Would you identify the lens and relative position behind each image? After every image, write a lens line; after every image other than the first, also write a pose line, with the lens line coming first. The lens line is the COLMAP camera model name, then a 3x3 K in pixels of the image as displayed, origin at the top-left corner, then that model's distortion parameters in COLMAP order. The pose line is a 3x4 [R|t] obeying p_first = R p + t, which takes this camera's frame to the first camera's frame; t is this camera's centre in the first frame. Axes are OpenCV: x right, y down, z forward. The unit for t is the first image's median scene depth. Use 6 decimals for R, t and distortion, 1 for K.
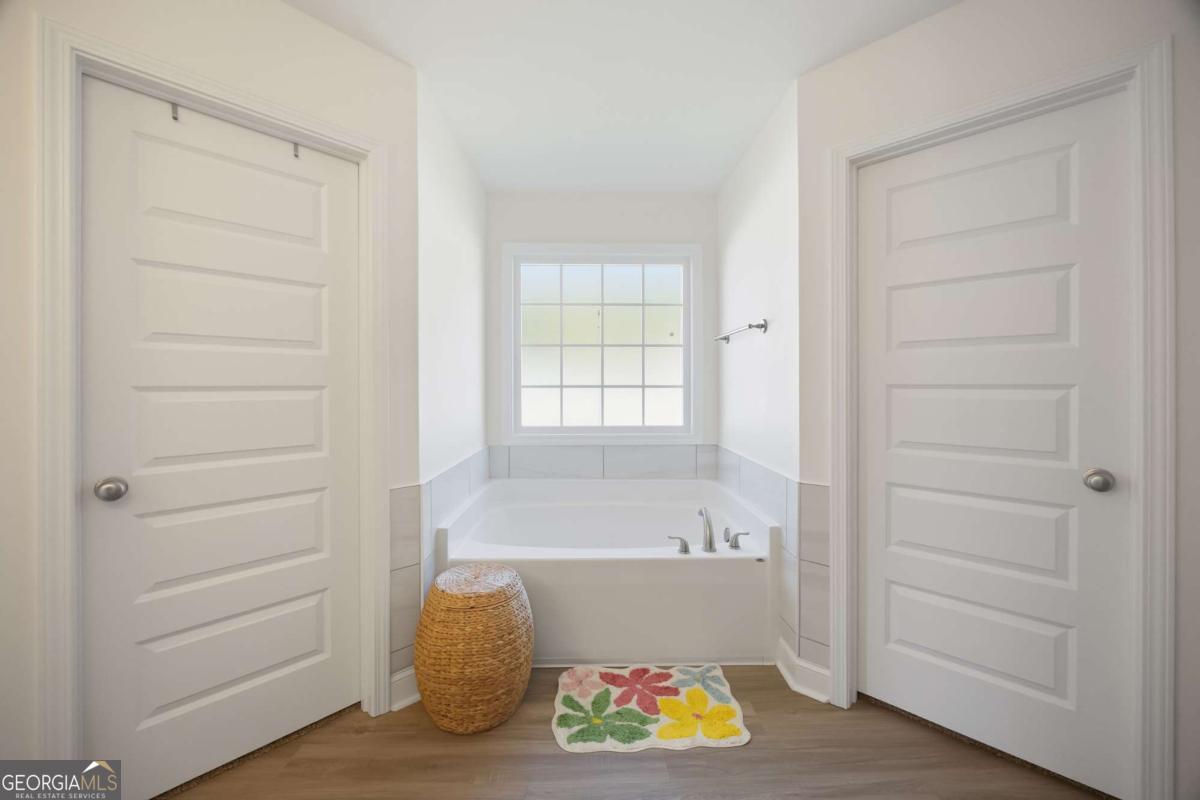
lens RADIAL K [[468.6, 0, 615.0], [0, 468.6, 397.9], [0, 0, 1]] dist [-0.002607, -0.000064]
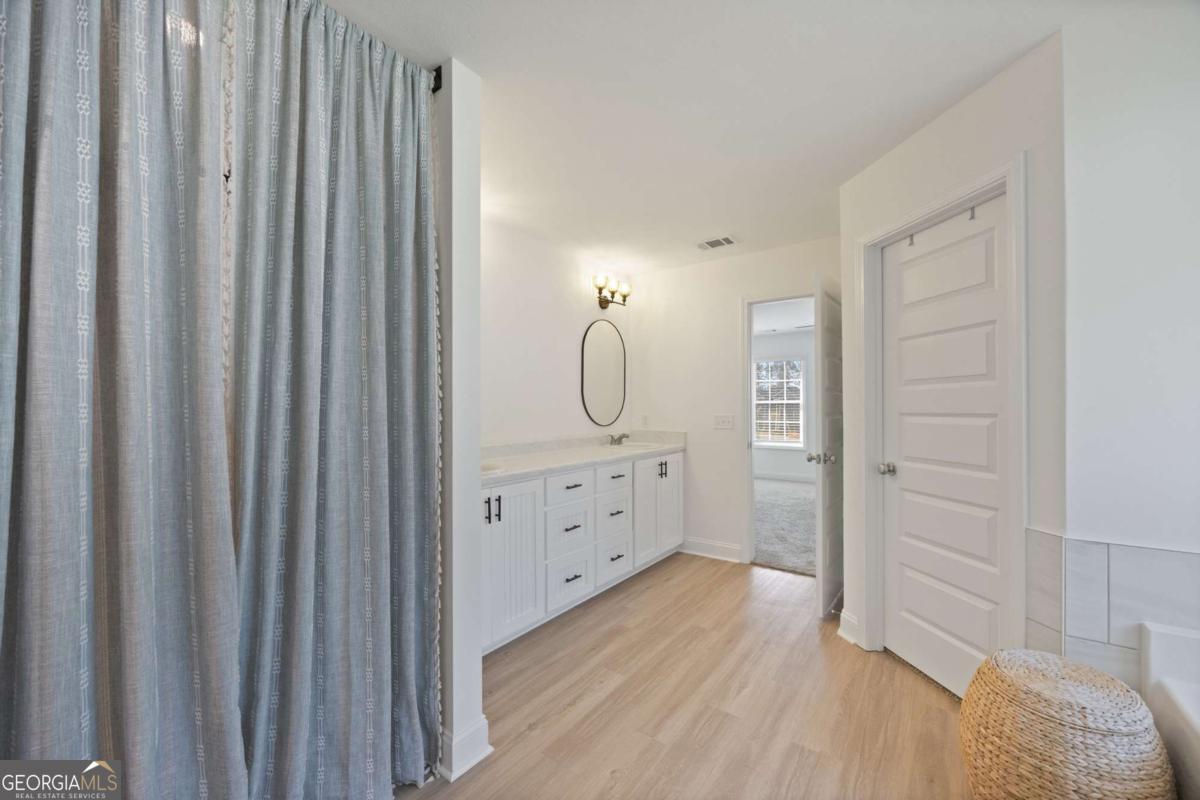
lens RADIAL K [[468.6, 0, 615.0], [0, 468.6, 397.9], [0, 0, 1]] dist [-0.002607, -0.000064]
pose [[-0.591676, -0.004095, -0.806166, 0.801380], [-0.000585, 0.999989, -0.004651, -0.058317], [0.806176, -0.002281, -0.591672, 0.967099]]
